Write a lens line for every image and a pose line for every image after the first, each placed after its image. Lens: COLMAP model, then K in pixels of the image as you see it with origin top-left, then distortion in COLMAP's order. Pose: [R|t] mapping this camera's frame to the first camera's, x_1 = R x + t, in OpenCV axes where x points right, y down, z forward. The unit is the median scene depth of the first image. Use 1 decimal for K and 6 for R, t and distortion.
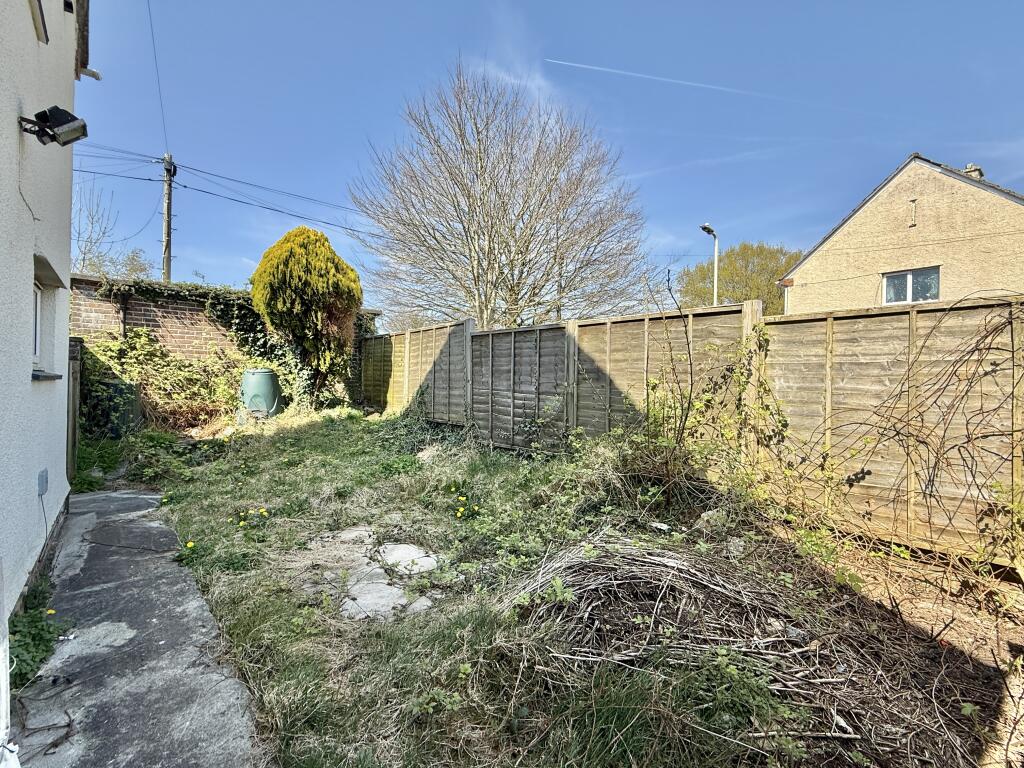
lens RADIAL K [[481.3, 0, 512.0], [0, 481.3, 384.0], [0, 0, 1]] dist [-0.000851, -0.000226]
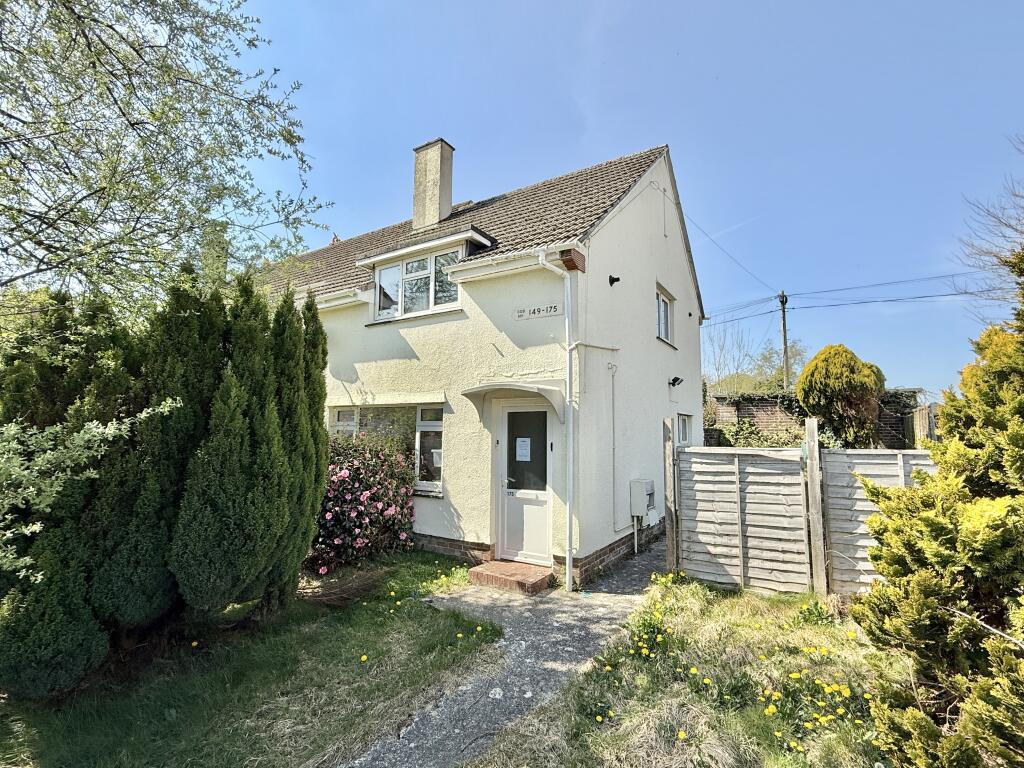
lens RADIAL K [[481.3, 0, 512.0], [0, 481.3, 384.0], [0, 0, 1]] dist [-0.000851, -0.000226]
pose [[0.319334, -0.114634, -0.940683, 0.706762], [-0.000414, 0.992639, -0.121106, -0.024205], [0.947642, 0.039062, 0.316936, -0.452379]]
